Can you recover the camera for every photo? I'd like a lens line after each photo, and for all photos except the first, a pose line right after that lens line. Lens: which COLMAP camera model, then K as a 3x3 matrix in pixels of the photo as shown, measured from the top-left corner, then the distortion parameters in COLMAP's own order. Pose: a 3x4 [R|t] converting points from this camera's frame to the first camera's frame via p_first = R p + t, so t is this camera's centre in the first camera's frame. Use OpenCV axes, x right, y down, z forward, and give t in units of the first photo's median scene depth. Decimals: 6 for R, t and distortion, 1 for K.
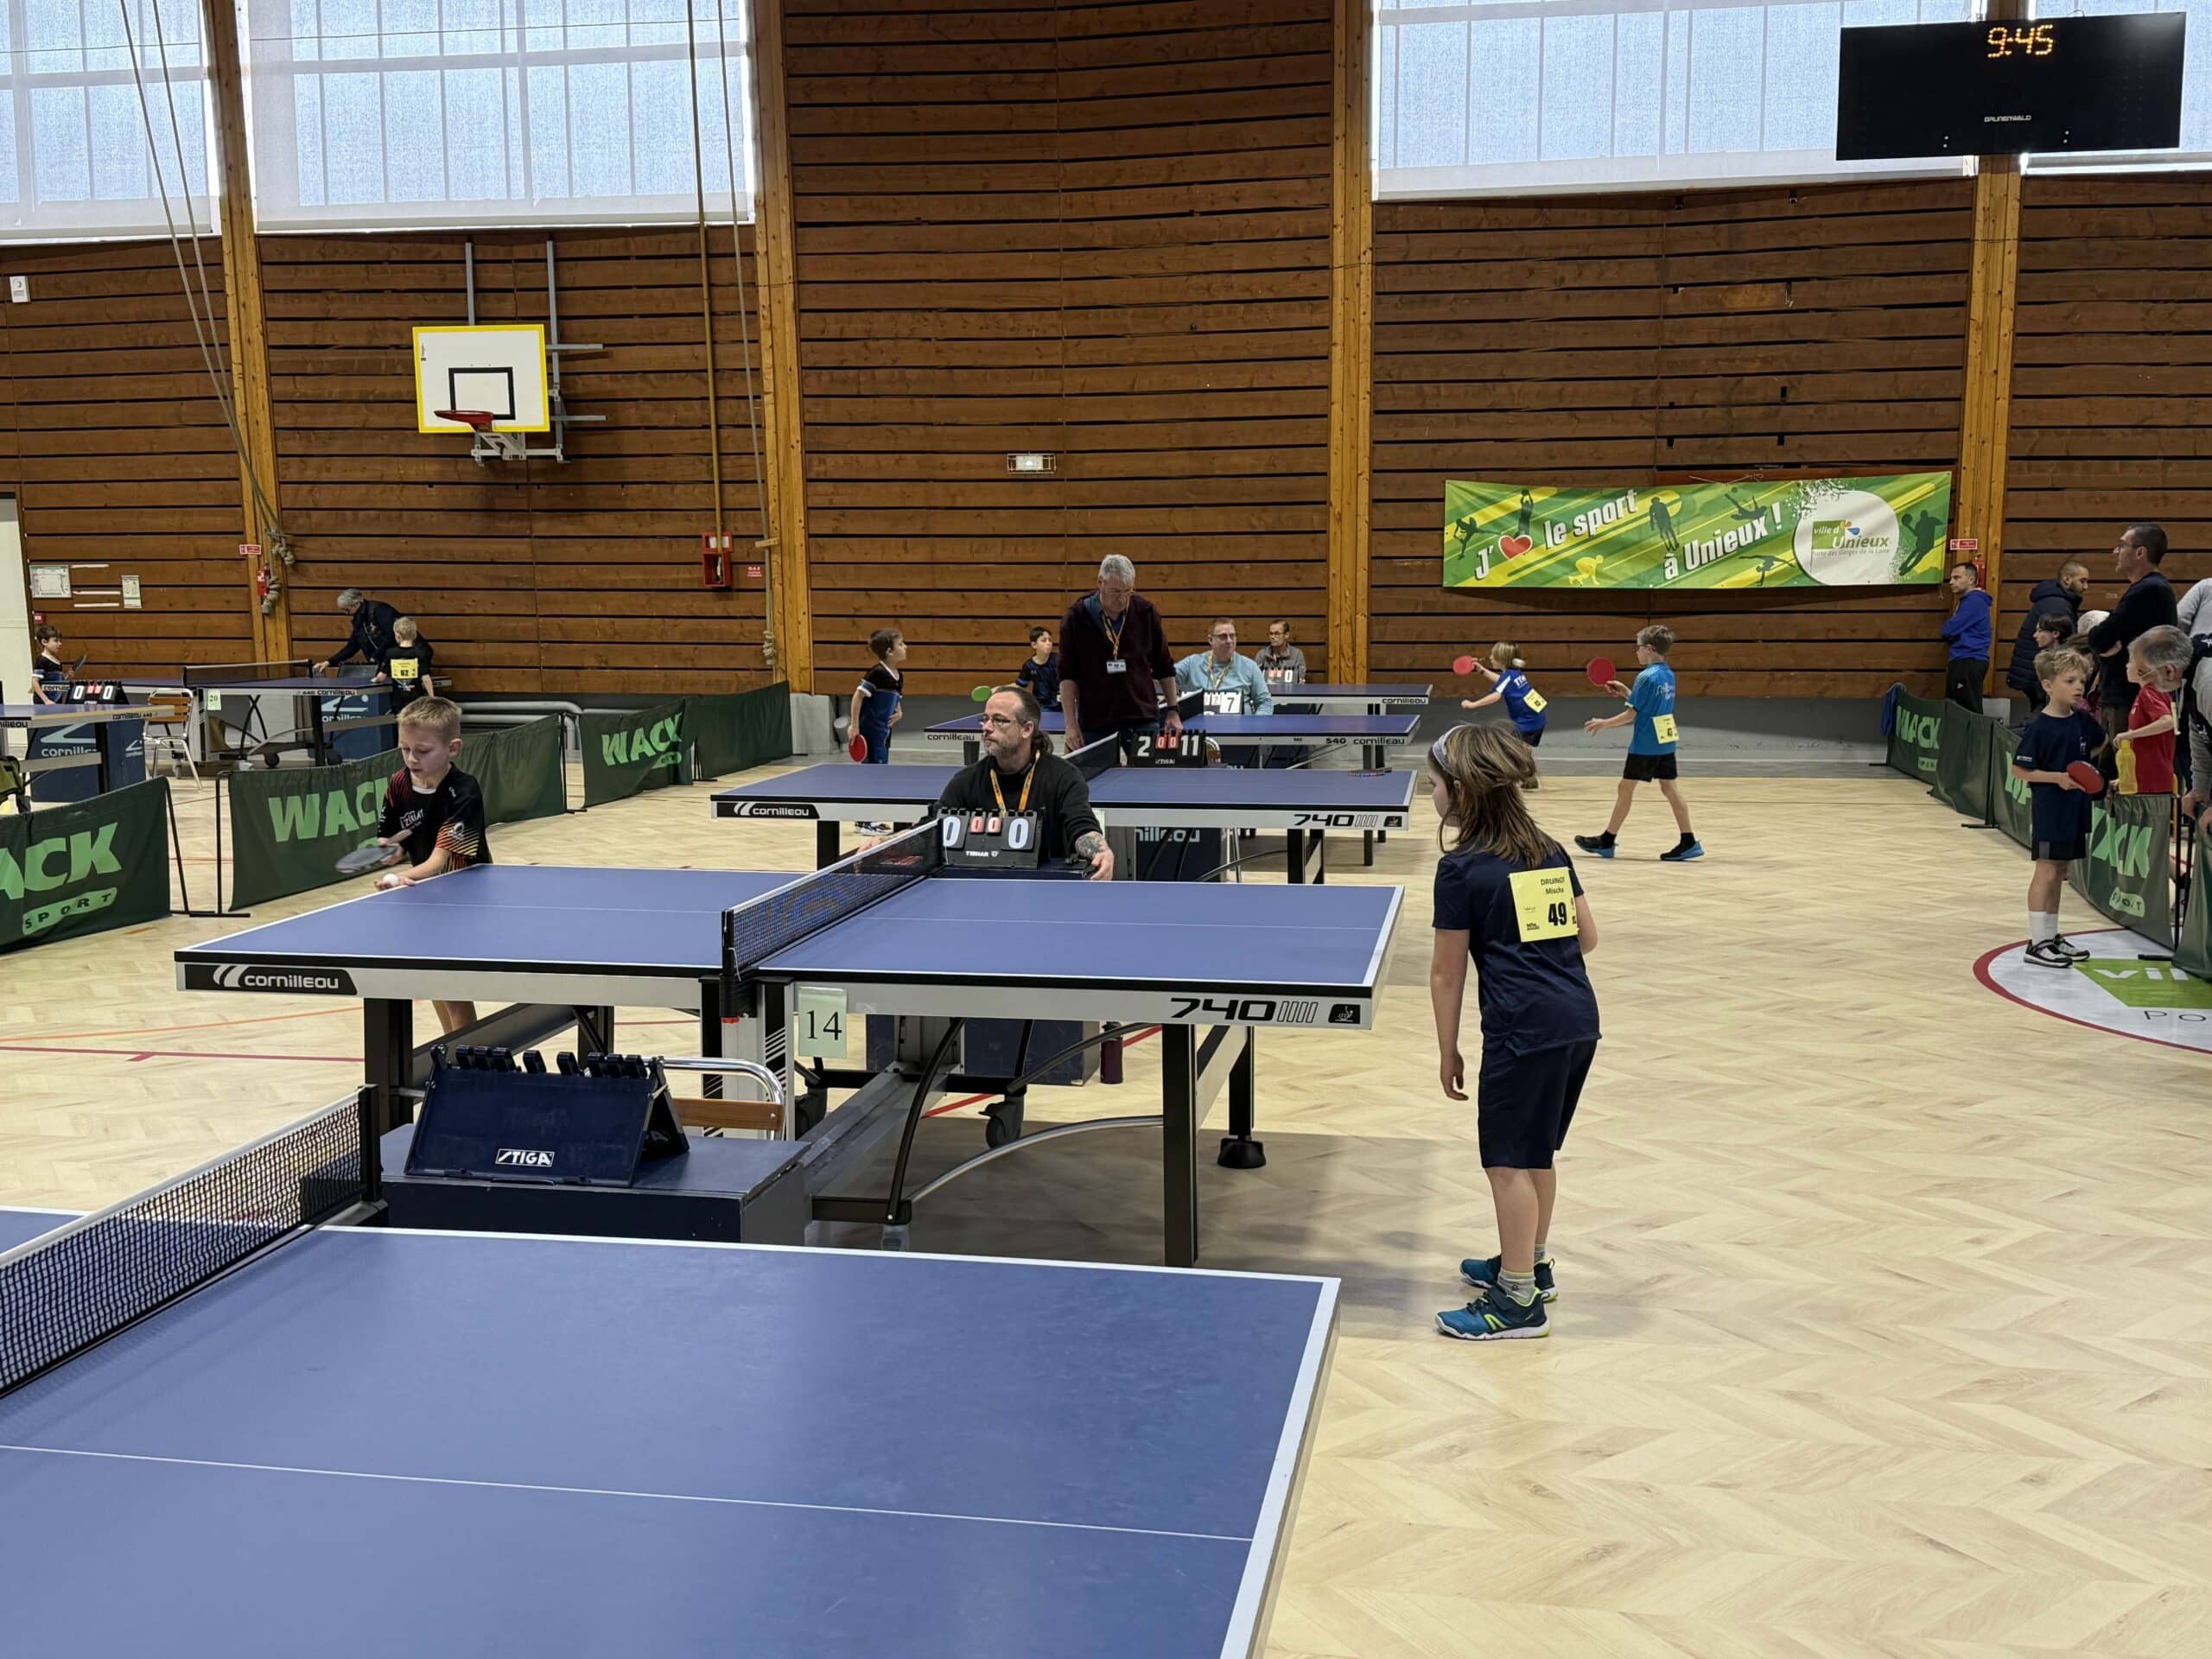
lens RADIAL K [[2192.9, 0, 1105.1], [0, 2192.9, 818.5], [0, 0, 1]] dist [0.232185, -0.573979]
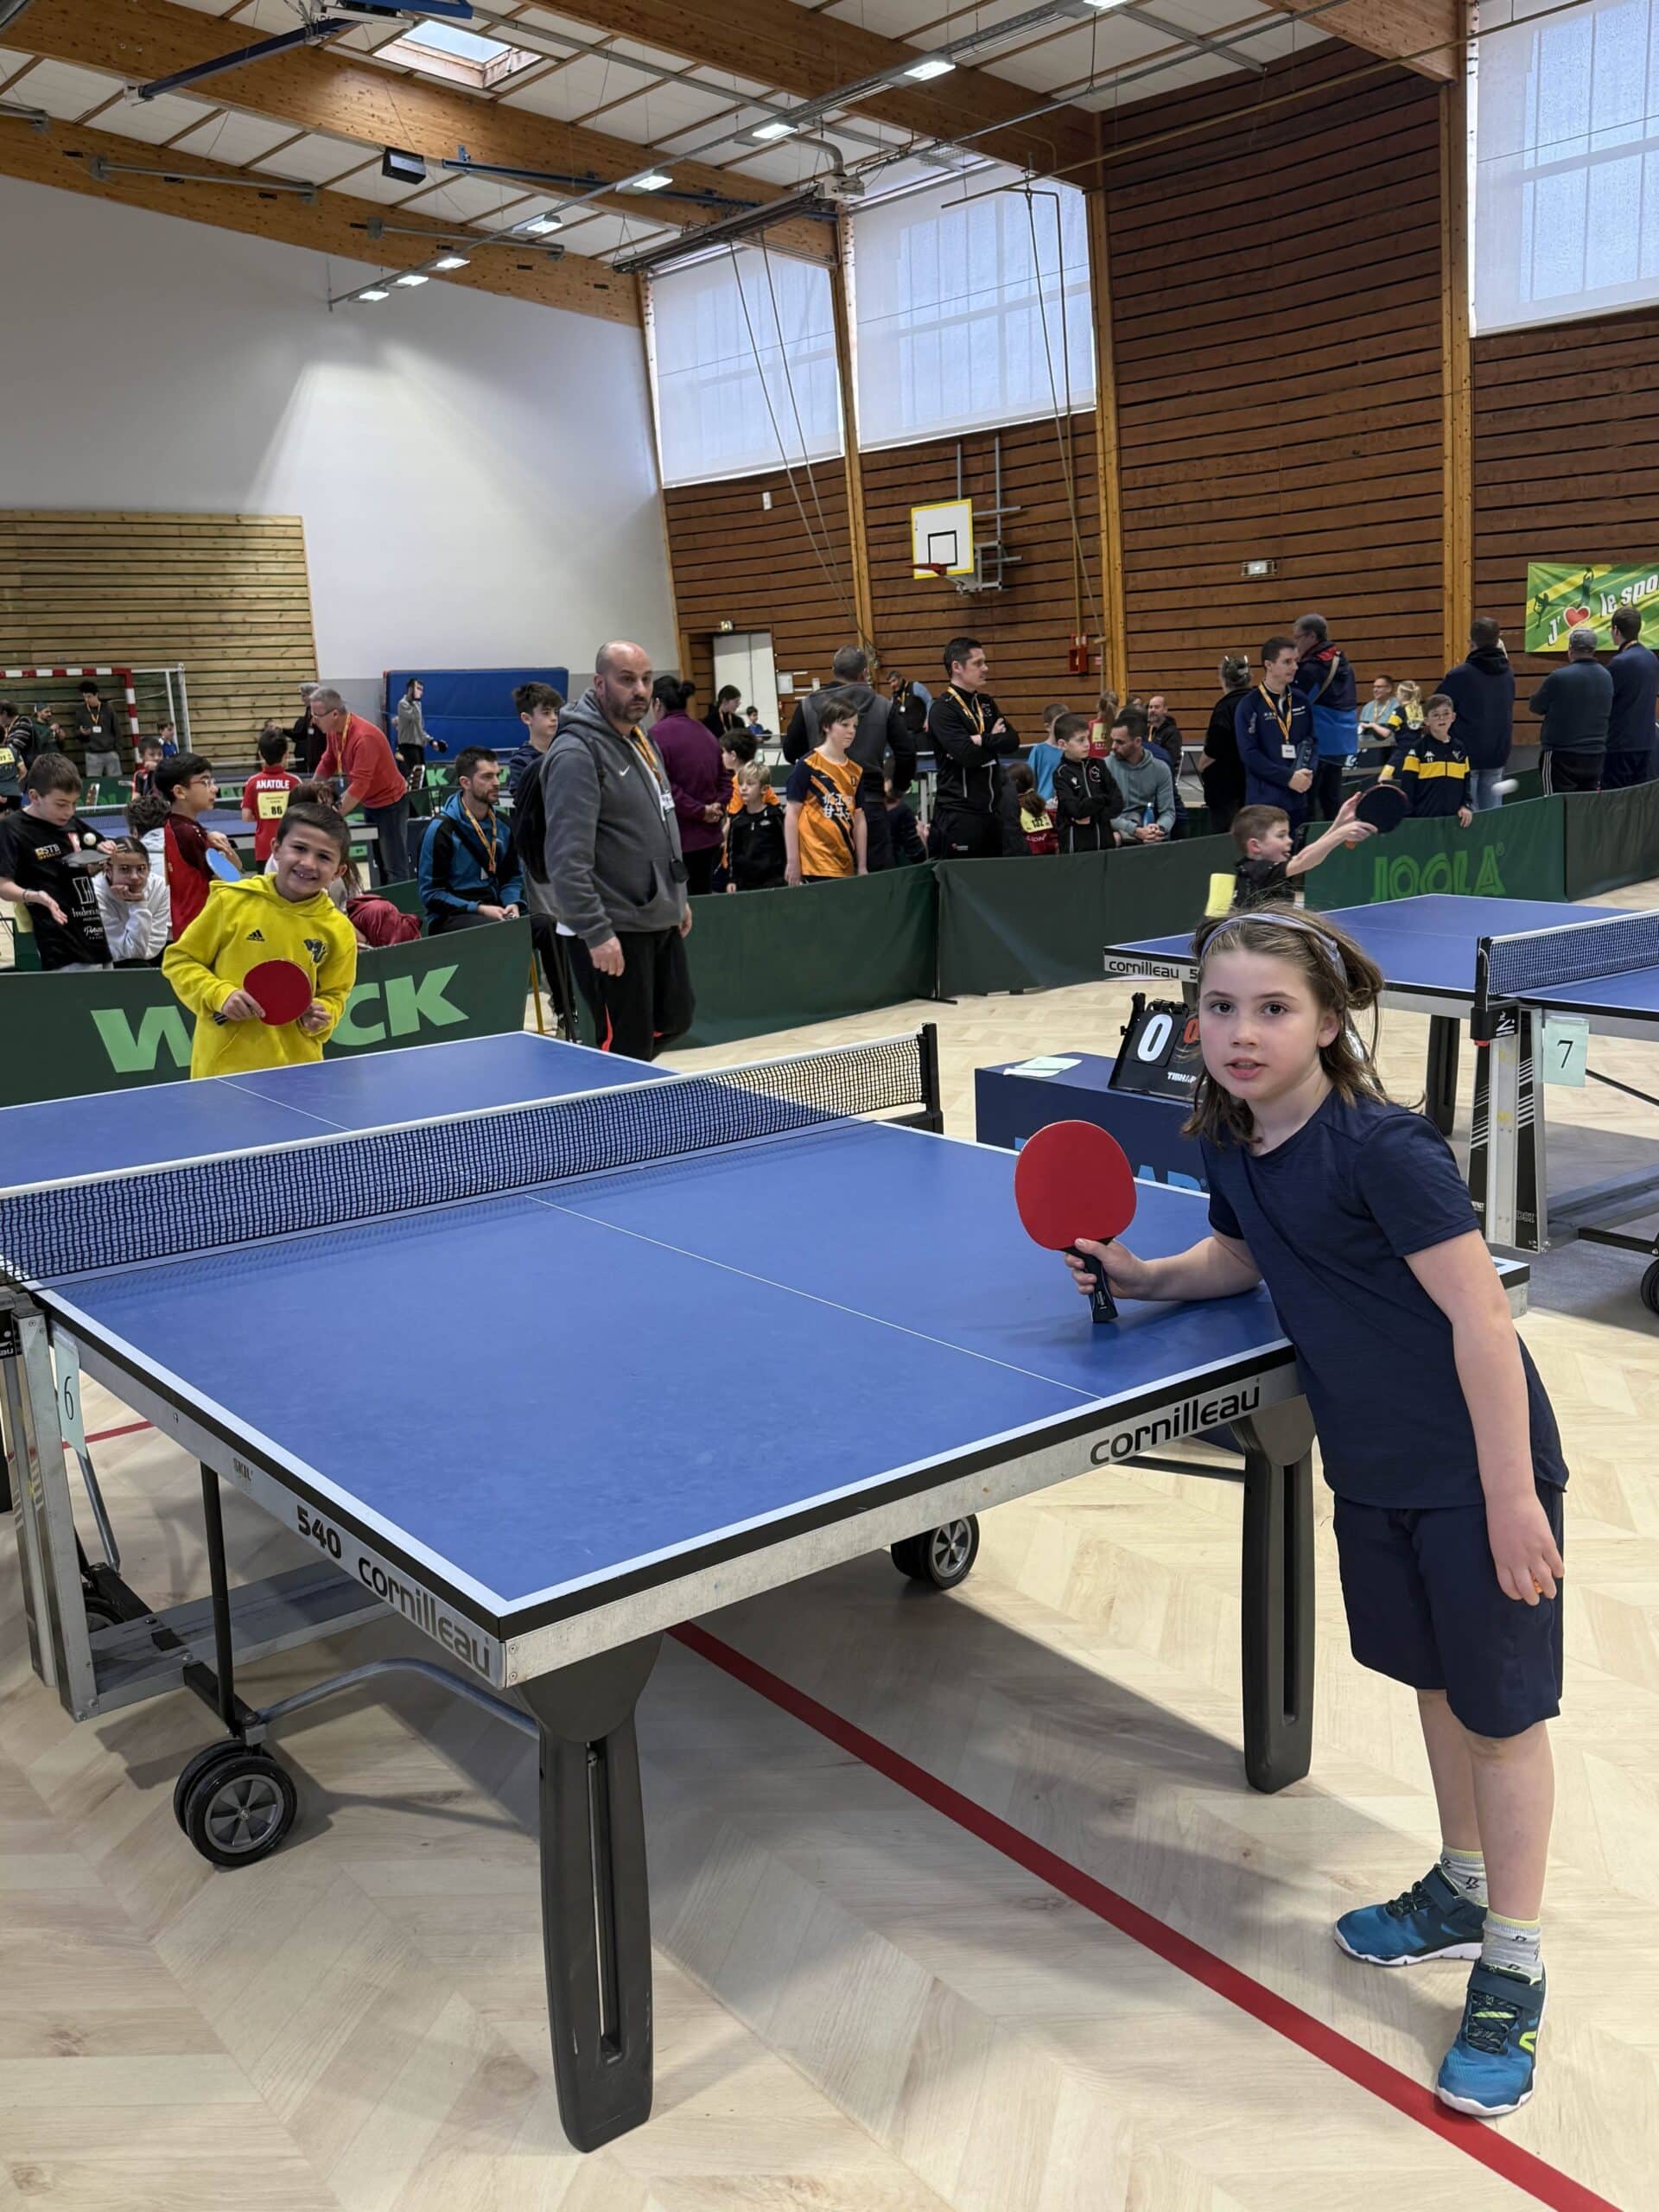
lens RADIAL K [[1976.3, 0, 827.9], [0, 1976.3, 1140.2], [0, 0, 1]] dist [0.128929, -0.298997]
pose [[0.740393, 0.124599, -0.660526, 0.615140], [-0.038899, 0.988965, 0.142952, 0.017774], [0.671048, -0.080147, 0.737069, -0.090977]]
